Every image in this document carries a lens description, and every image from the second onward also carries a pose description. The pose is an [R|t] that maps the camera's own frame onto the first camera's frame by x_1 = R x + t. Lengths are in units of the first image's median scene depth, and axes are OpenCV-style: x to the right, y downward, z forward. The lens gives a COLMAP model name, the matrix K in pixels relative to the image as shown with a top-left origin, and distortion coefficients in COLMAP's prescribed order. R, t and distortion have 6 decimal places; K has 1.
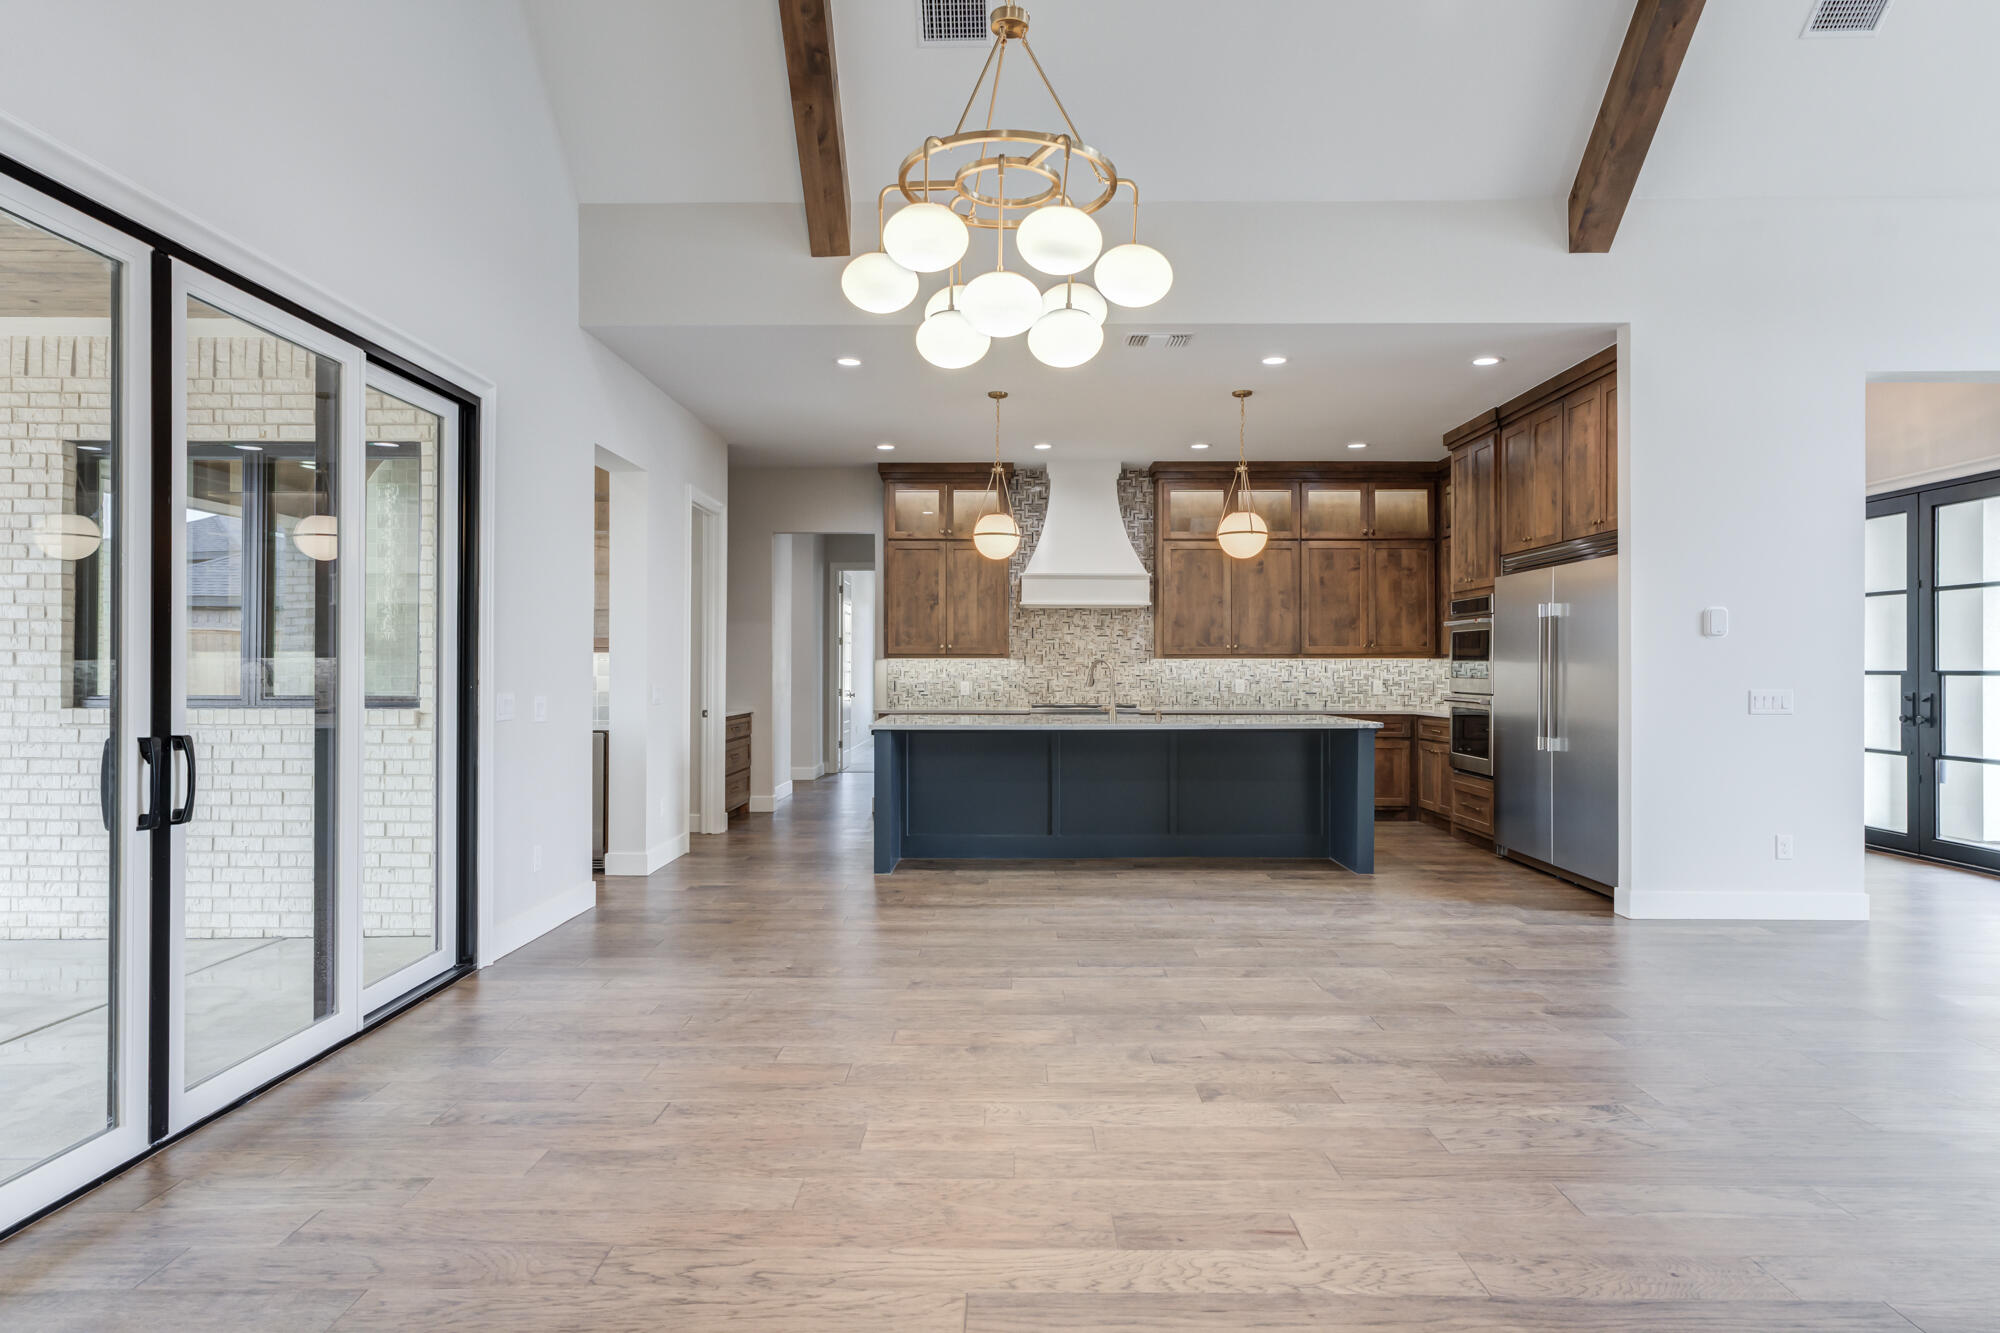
lens RADIAL K [[1096.7, 0, 996.8], [0, 1096.7, 666.1], [0, 0, 1]] dist [0.003741, -0.000468]
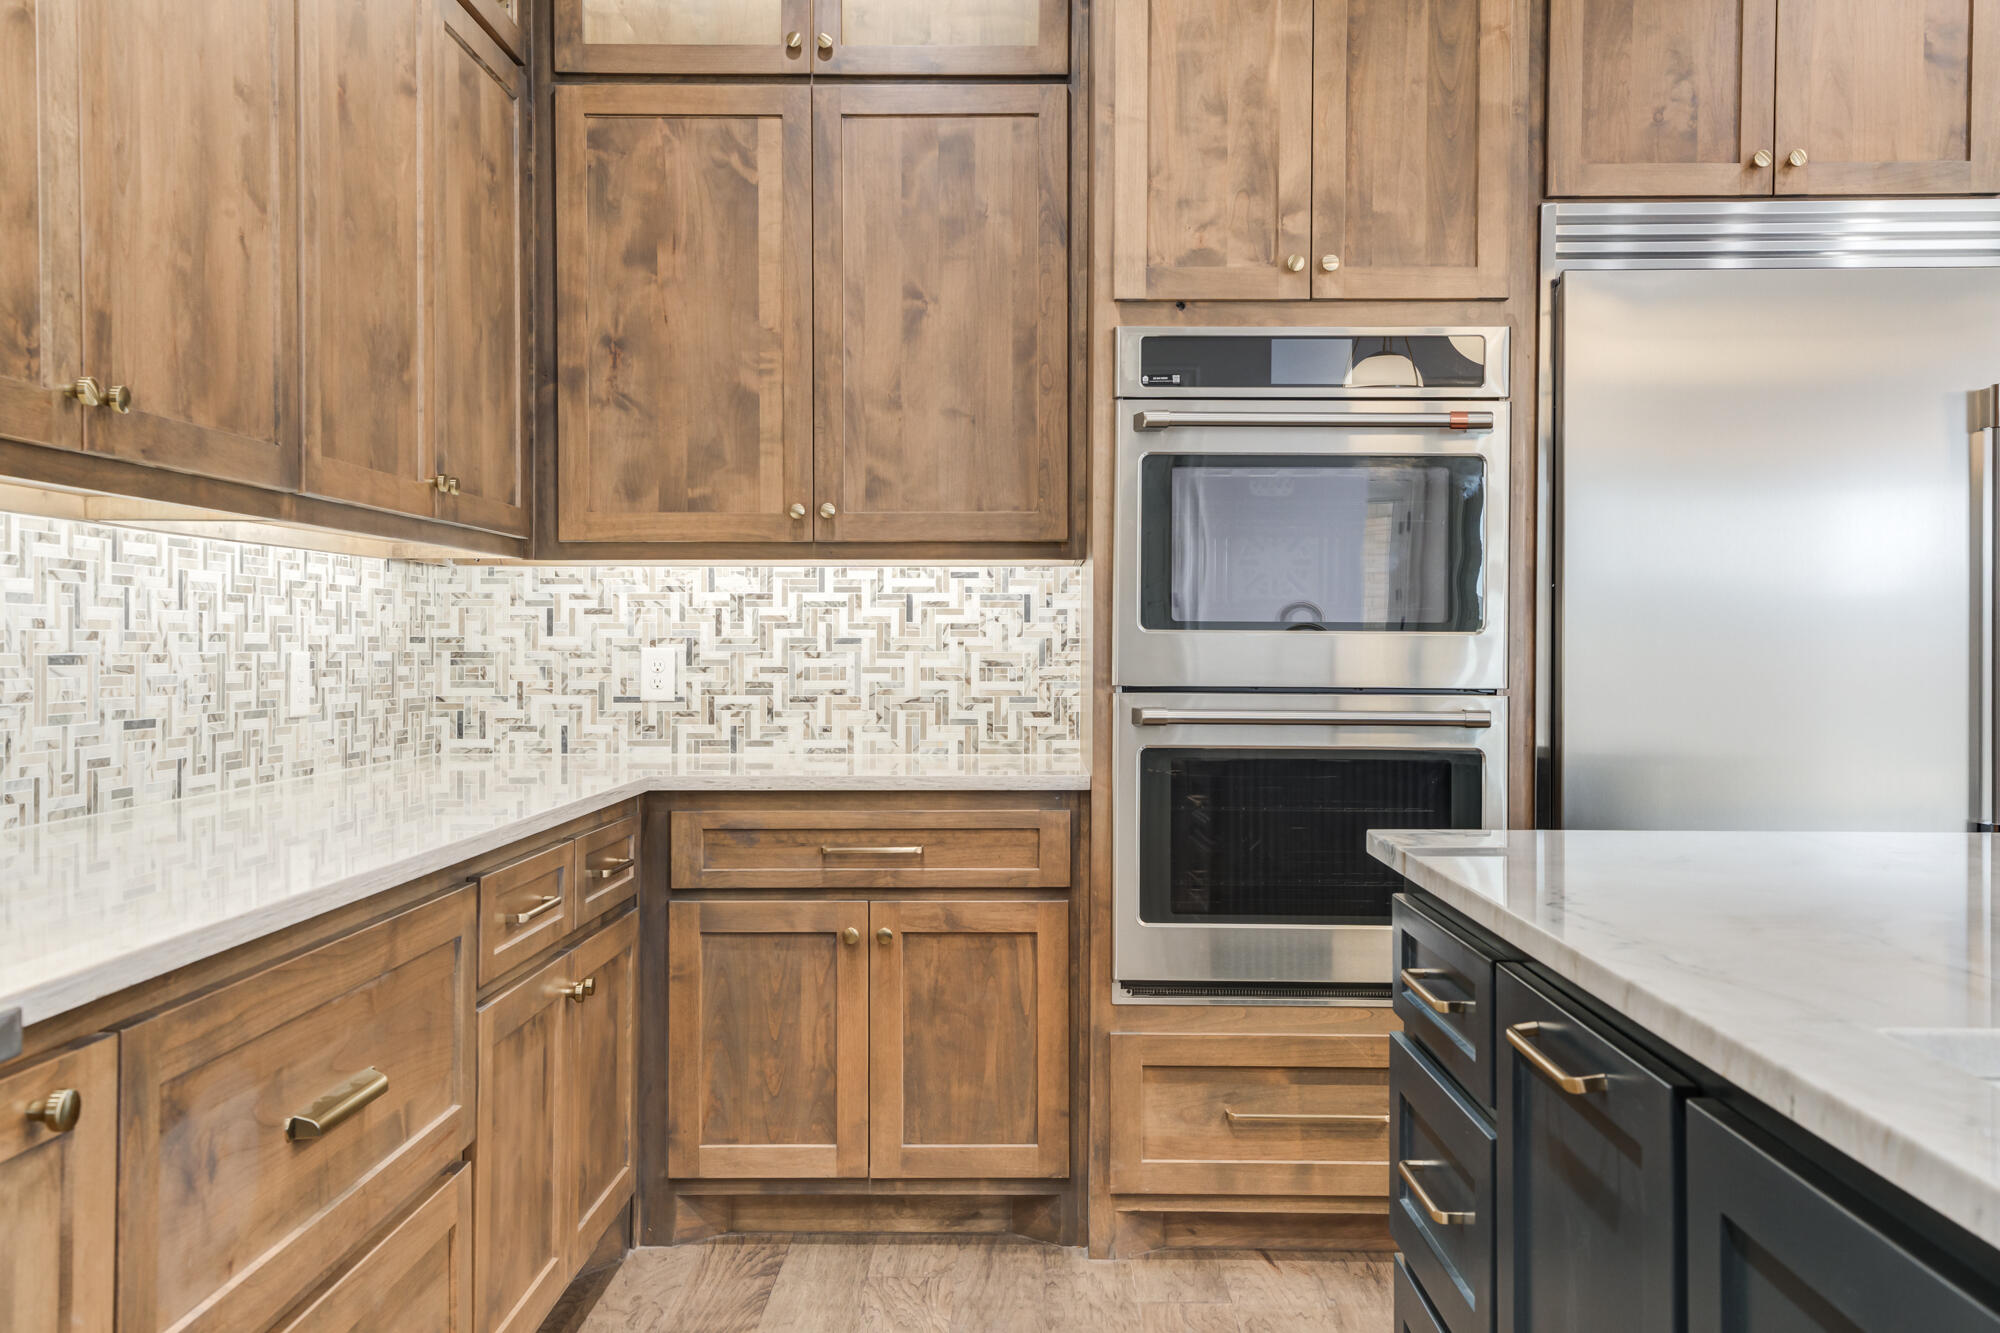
lens RADIAL K [[1786.5, 0, 999.4], [0, 1786.5, 651.6], [0, 0, 1]] dist [0.050478, -0.006998]
pose [[-0.002487, -0.005222, 0.999983, -0.002176], [-0.005804, 0.999970, 0.005207, 0.014312], [-0.999980, -0.005791, -0.002518, 1.154145]]
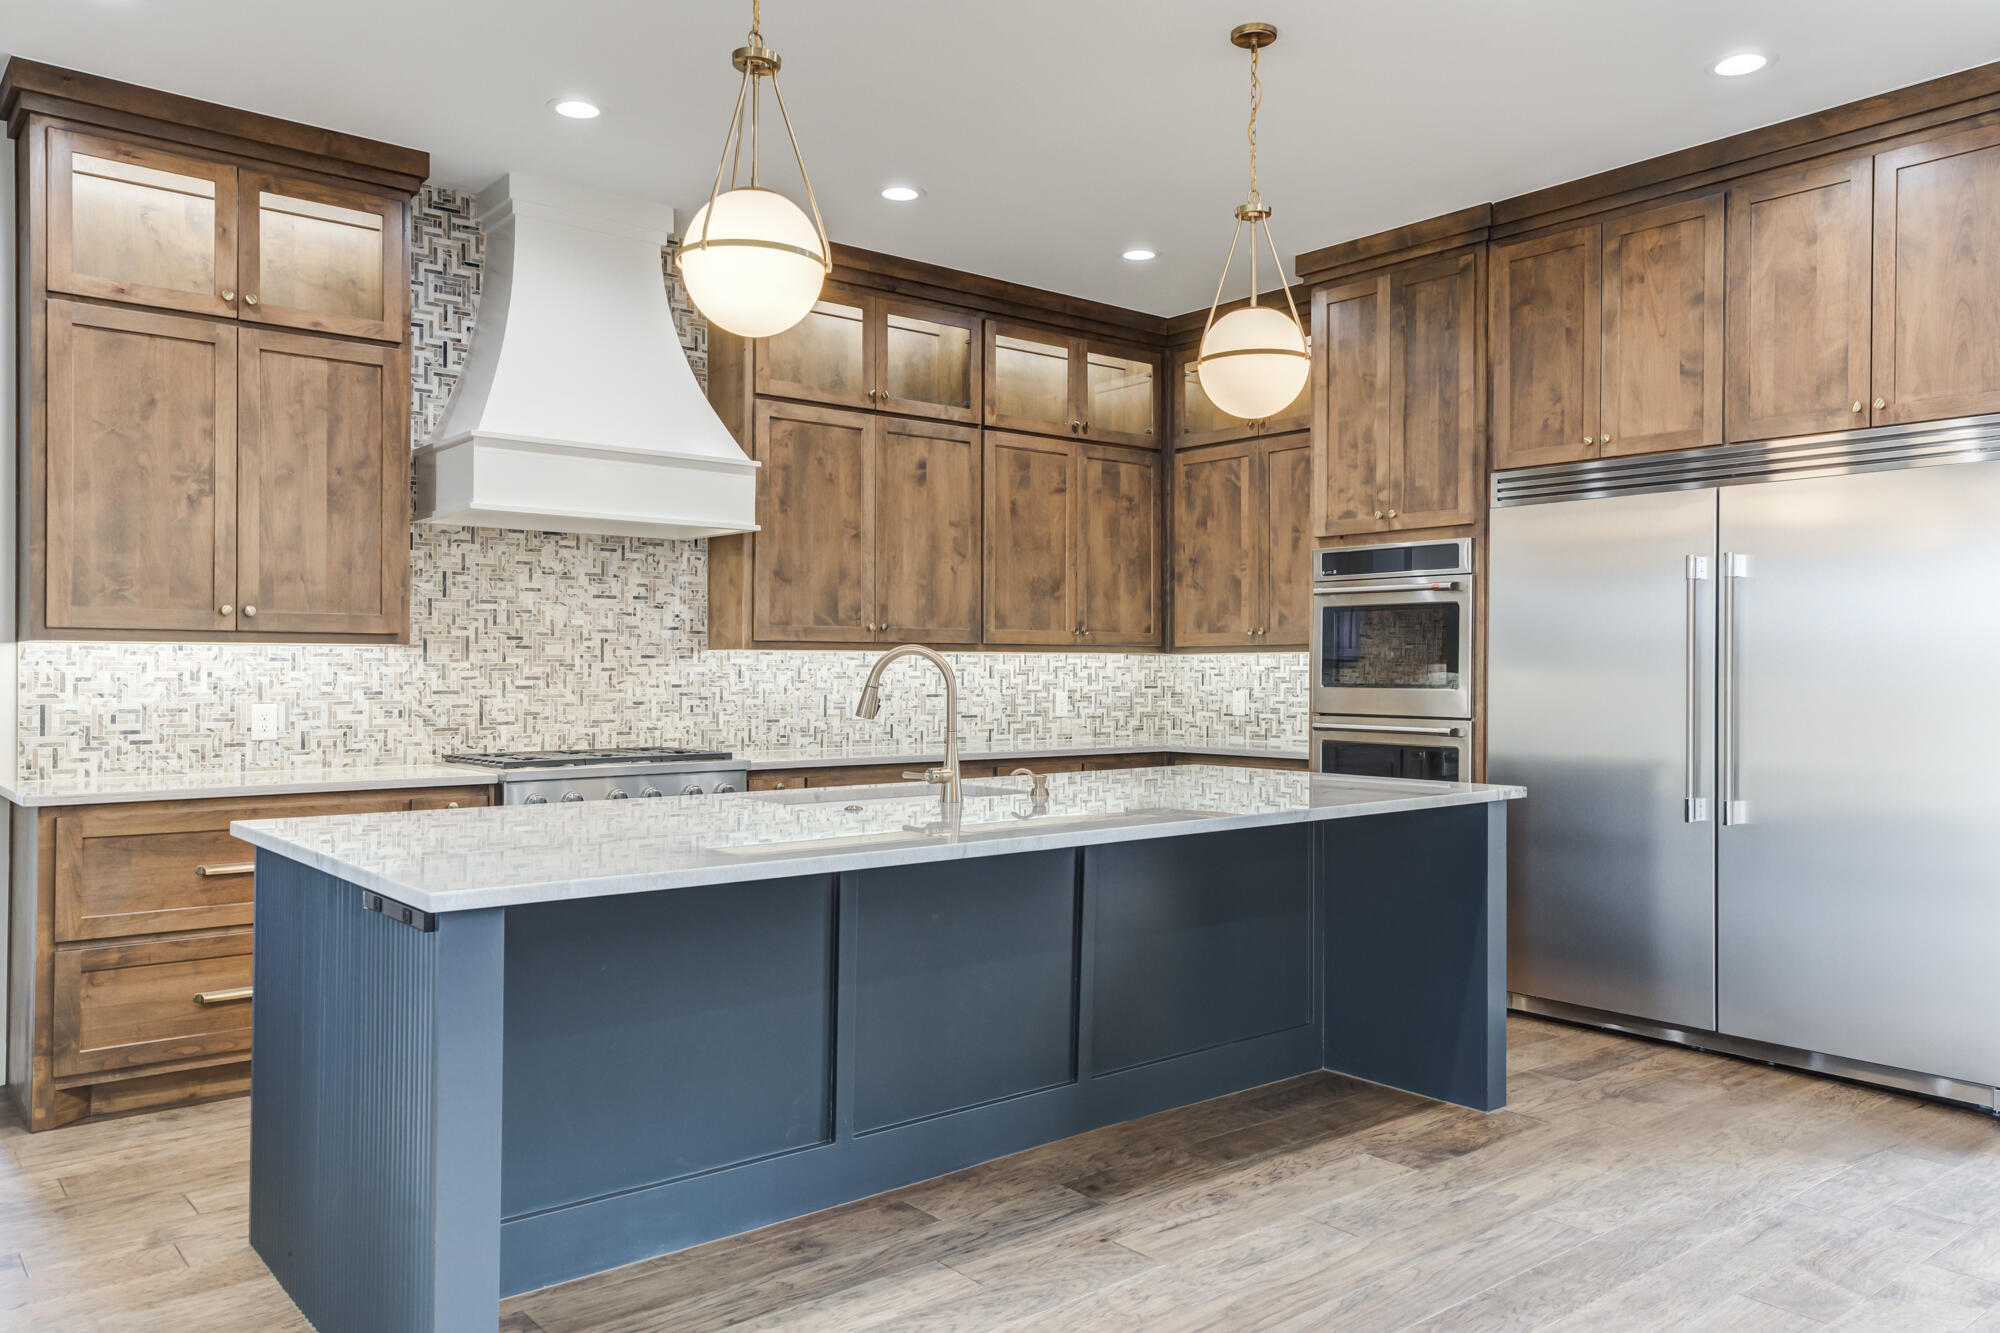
lens RADIAL K [[1423.3, 0, 972.8], [0, 1423.3, 665.8], [0, 0, 1]] dist [0.017686, -0.002935]
pose [[0.770485, 0.003179, 0.637451, -0.210525], [-0.003519, 0.999994, -0.000733, 0.000263], [-0.637449, -0.001678, 0.770491, 0.615539]]
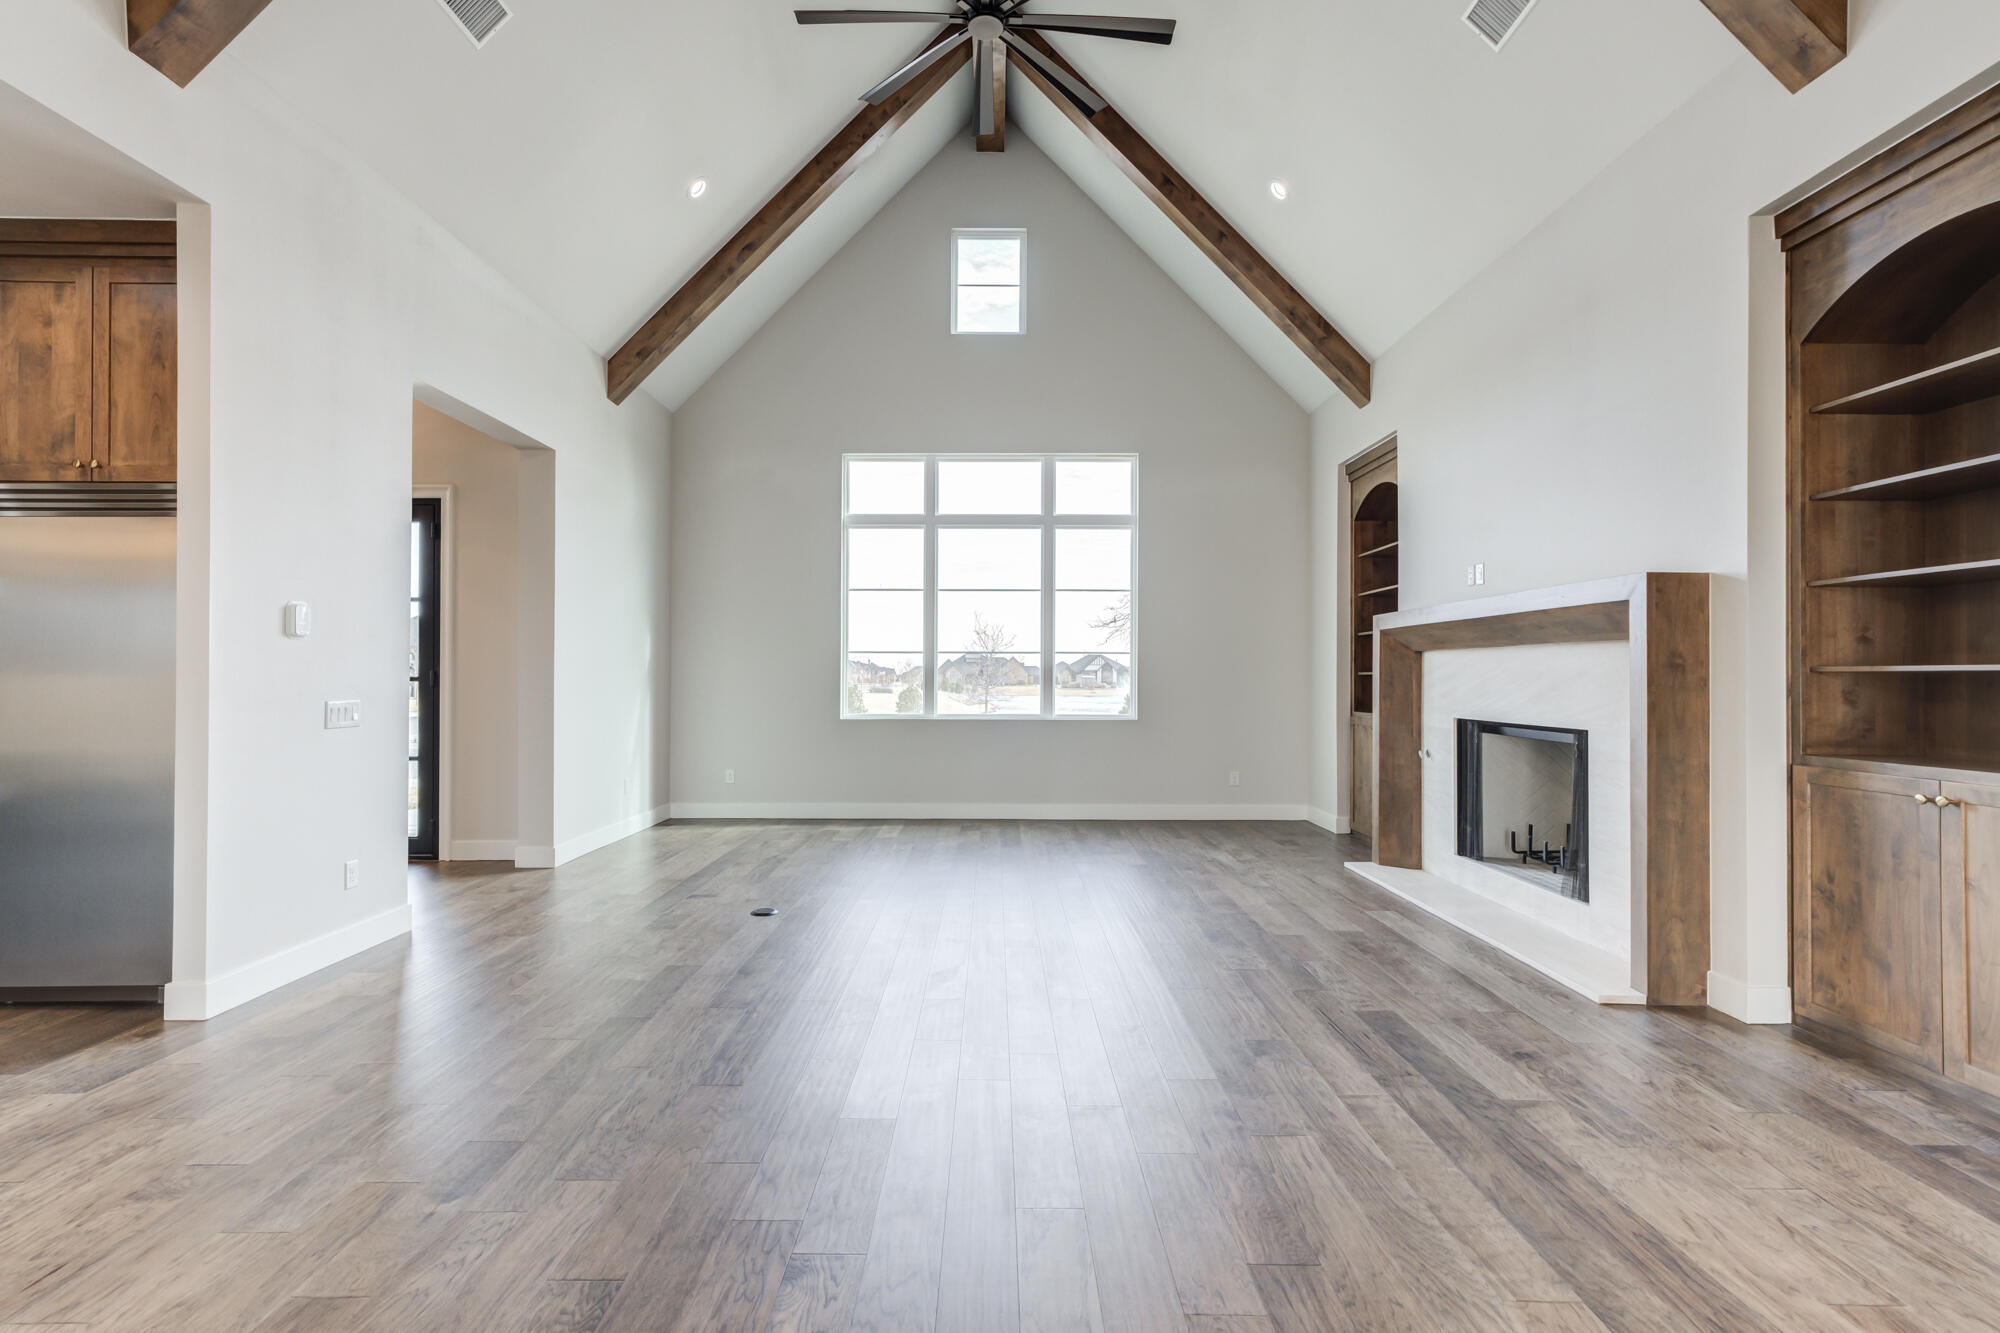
lens RADIAL K [[925.1, 0, 982.9], [0, 925.1, 668.3], [0, 0, 1]] dist [-0.005549, 0.009953]
pose [[-0.001867, 0.003840, 0.999991, -0.031008], [-0.001327, 0.999992, -0.003843, -0.001437], [-0.999997, -0.001335, -0.001862, 0.367336]]
